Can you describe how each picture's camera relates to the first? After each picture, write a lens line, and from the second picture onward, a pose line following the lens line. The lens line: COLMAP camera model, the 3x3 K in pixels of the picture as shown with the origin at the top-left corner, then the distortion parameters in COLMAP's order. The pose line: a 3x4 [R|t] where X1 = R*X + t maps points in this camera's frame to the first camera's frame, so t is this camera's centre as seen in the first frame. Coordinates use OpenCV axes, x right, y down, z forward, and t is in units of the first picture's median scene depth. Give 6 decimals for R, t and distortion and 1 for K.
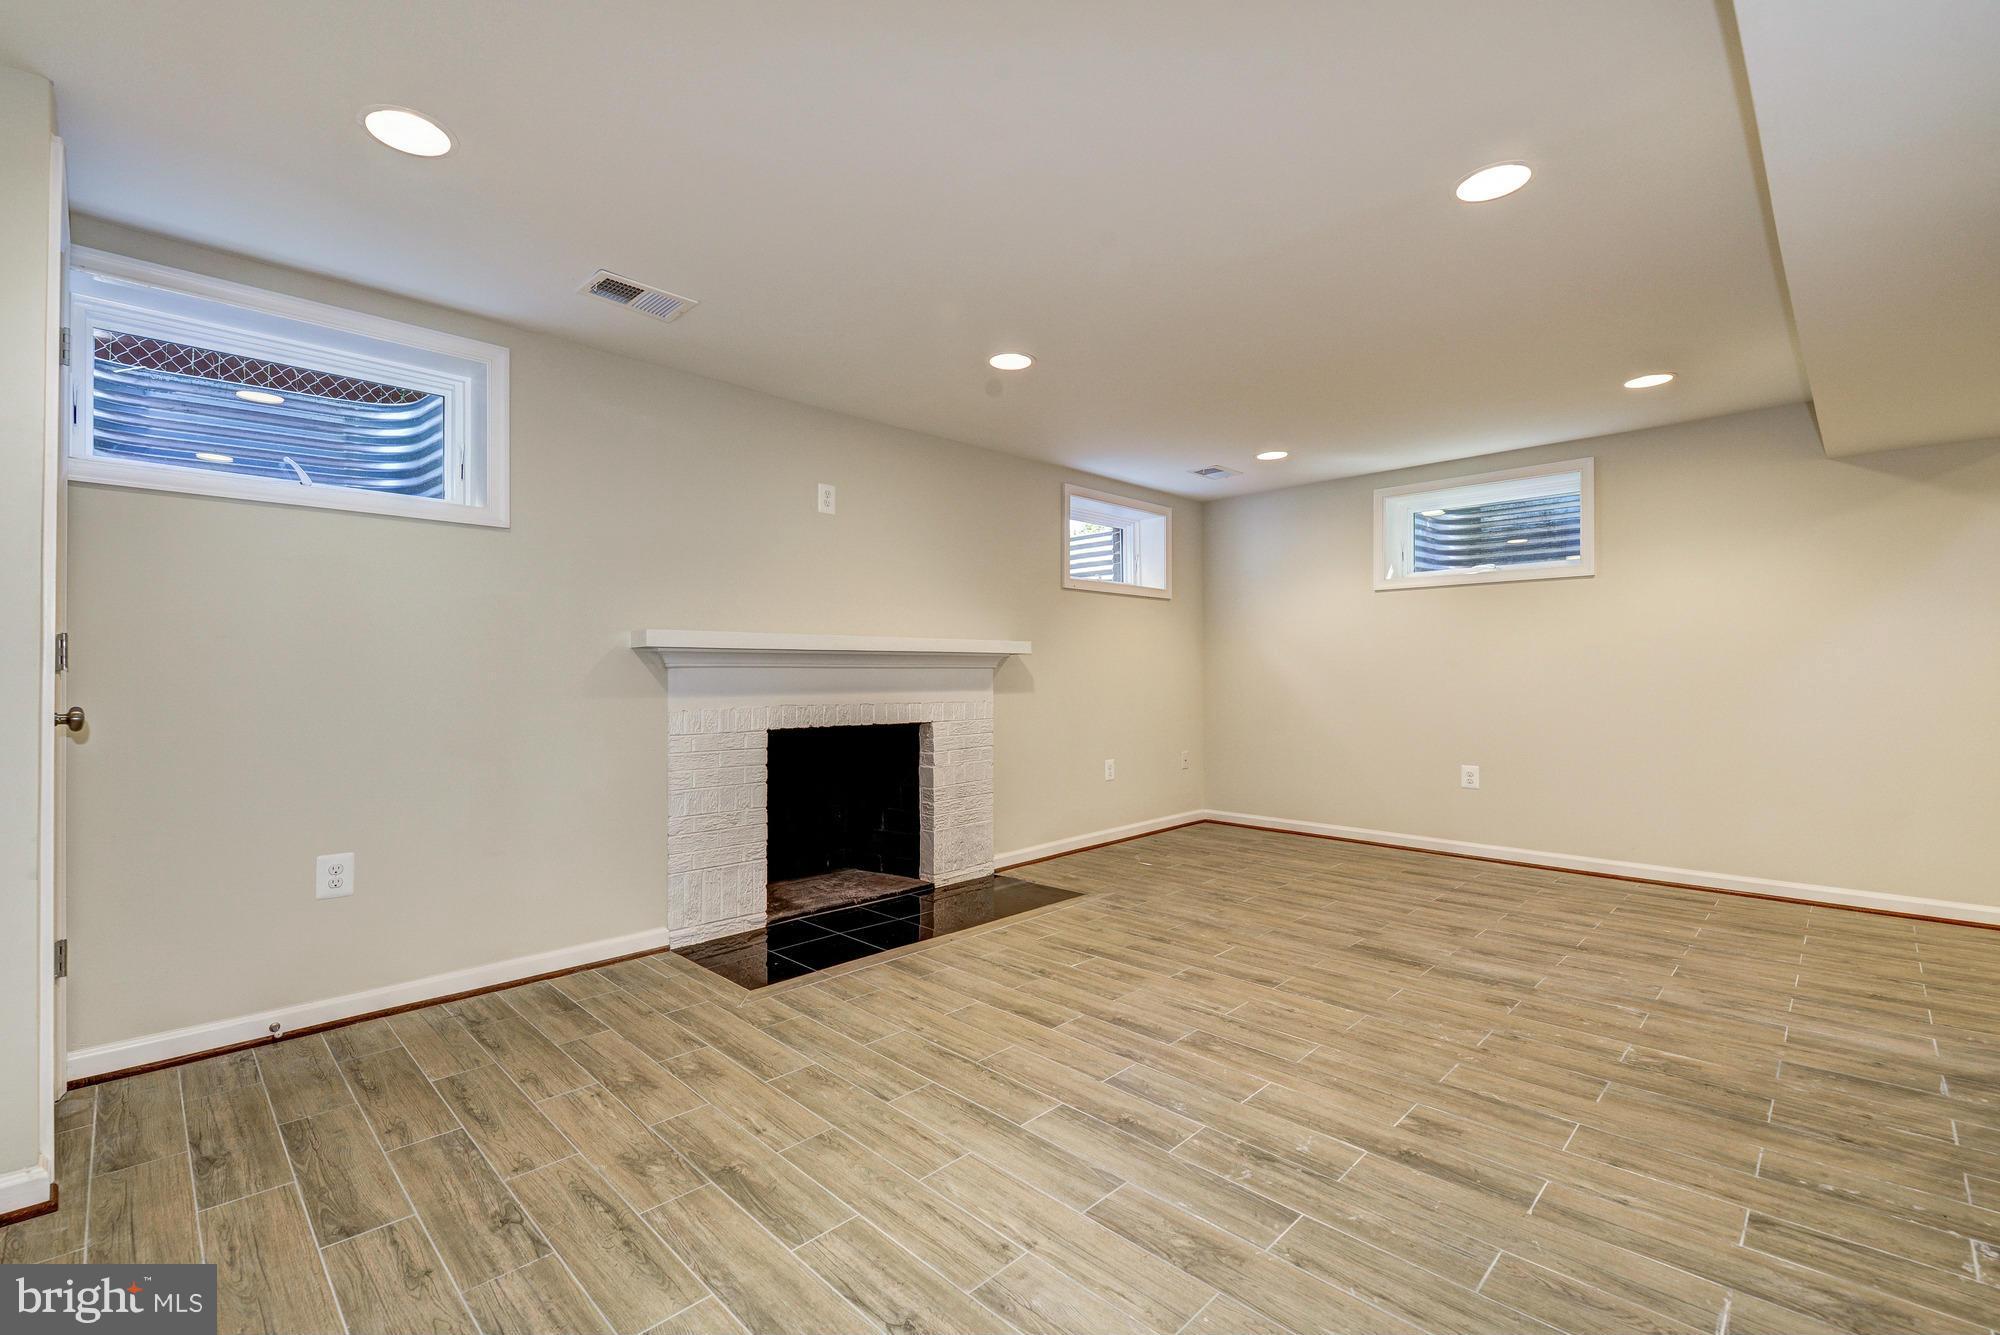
lens RADIAL K [[863.1, 0, 985.0], [0, 863.1, 674.6], [0, 0, 1]] dist [-0.009122, 0.000290]
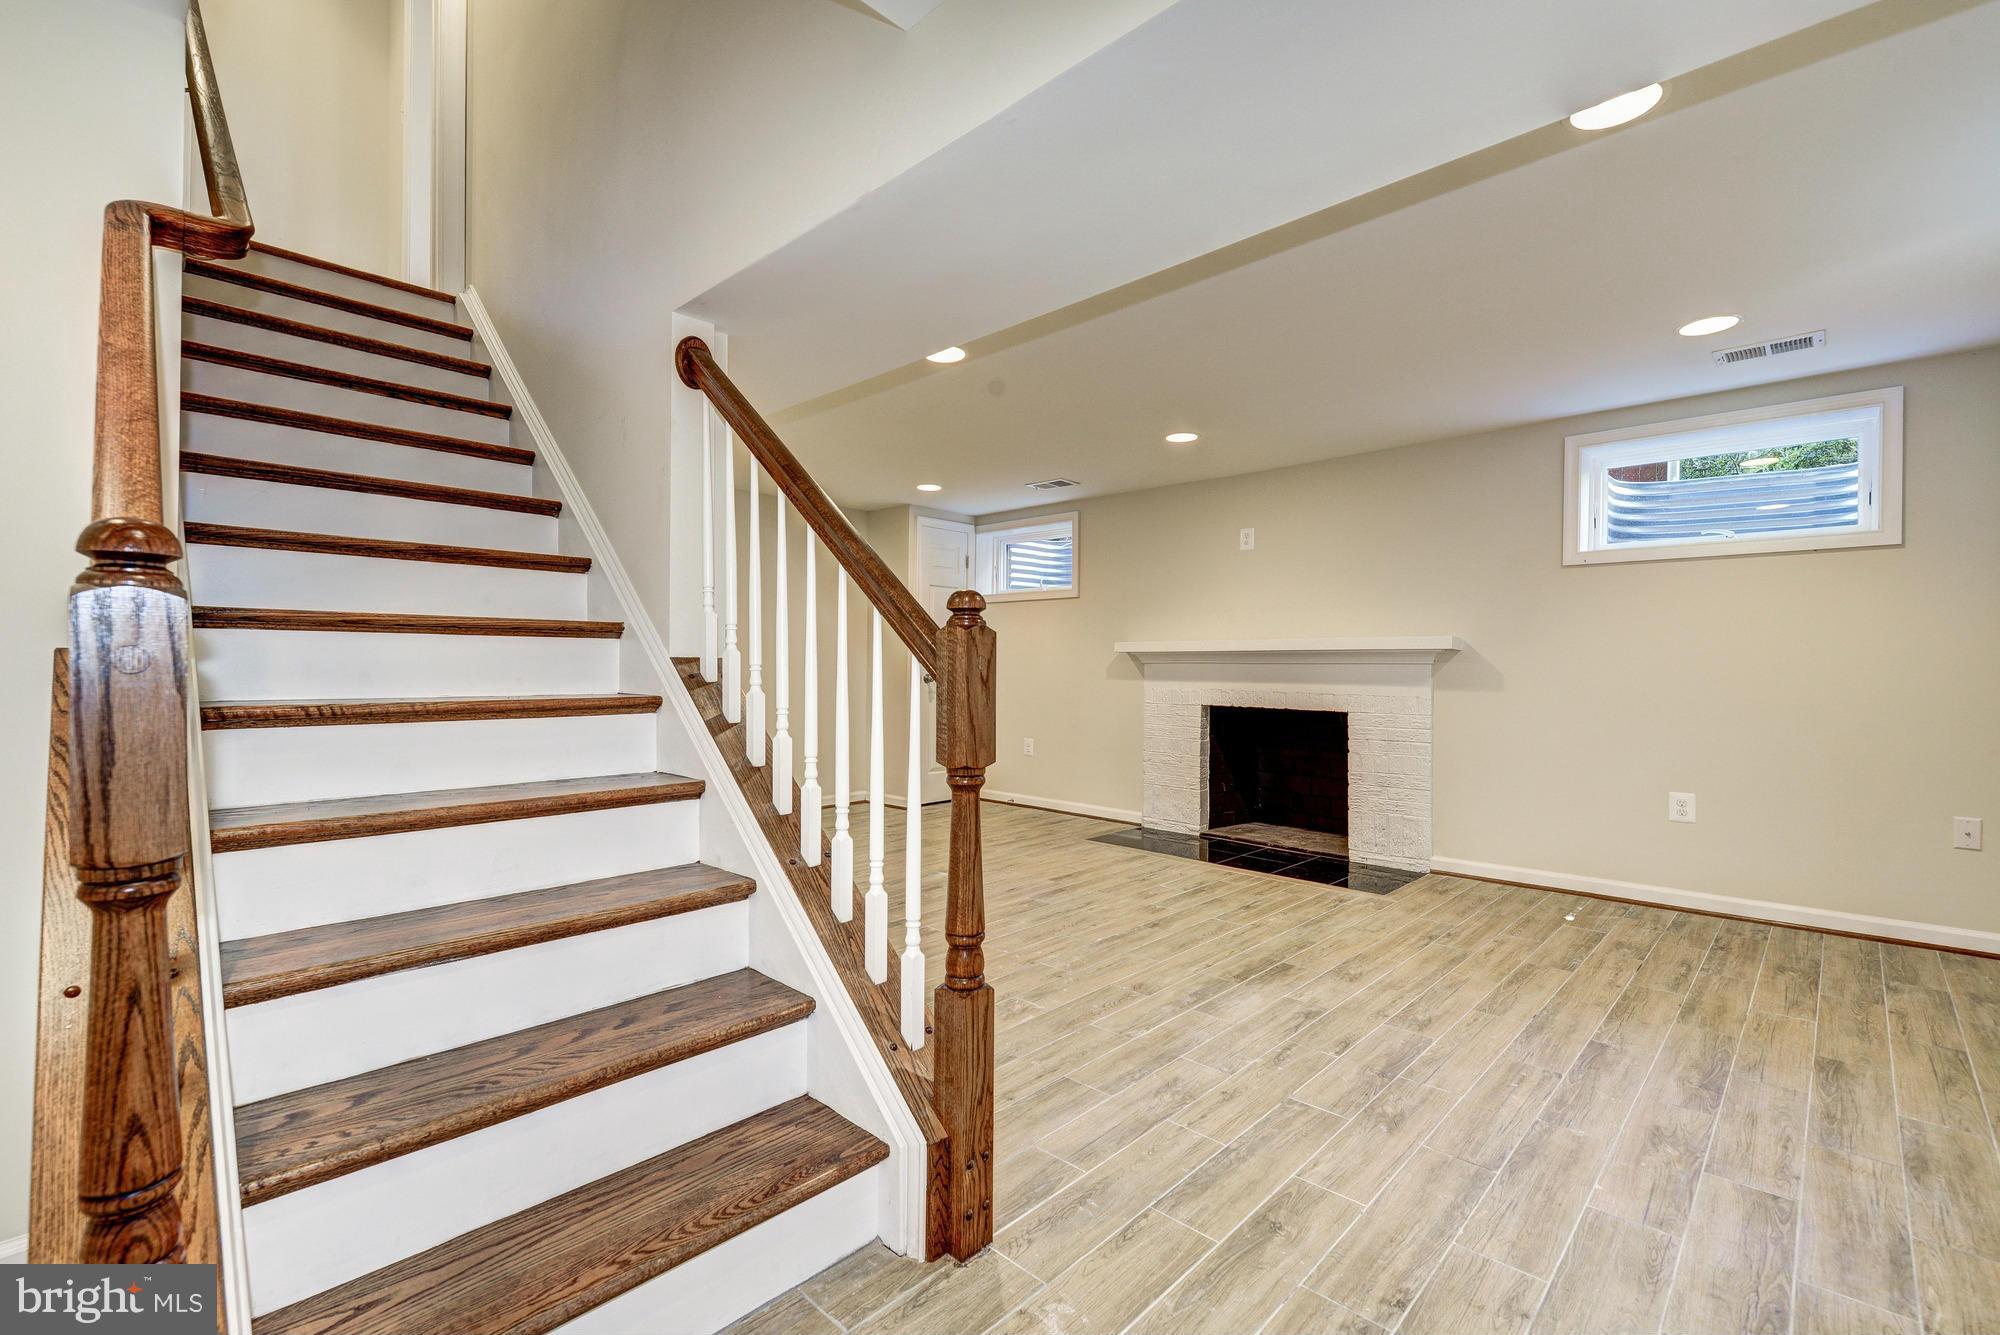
lens RADIAL K [[863.1, 0, 984.9], [0, 863.1, 666.5], [0, 0, 1]] dist [-0.009122, 0.000290]
pose [[0.021685, 0.008404, -0.999730, 1.382878], [-0.004653, 0.999955, 0.008305, -0.015190], [0.999754, 0.004472, 0.021723, 0.661916]]
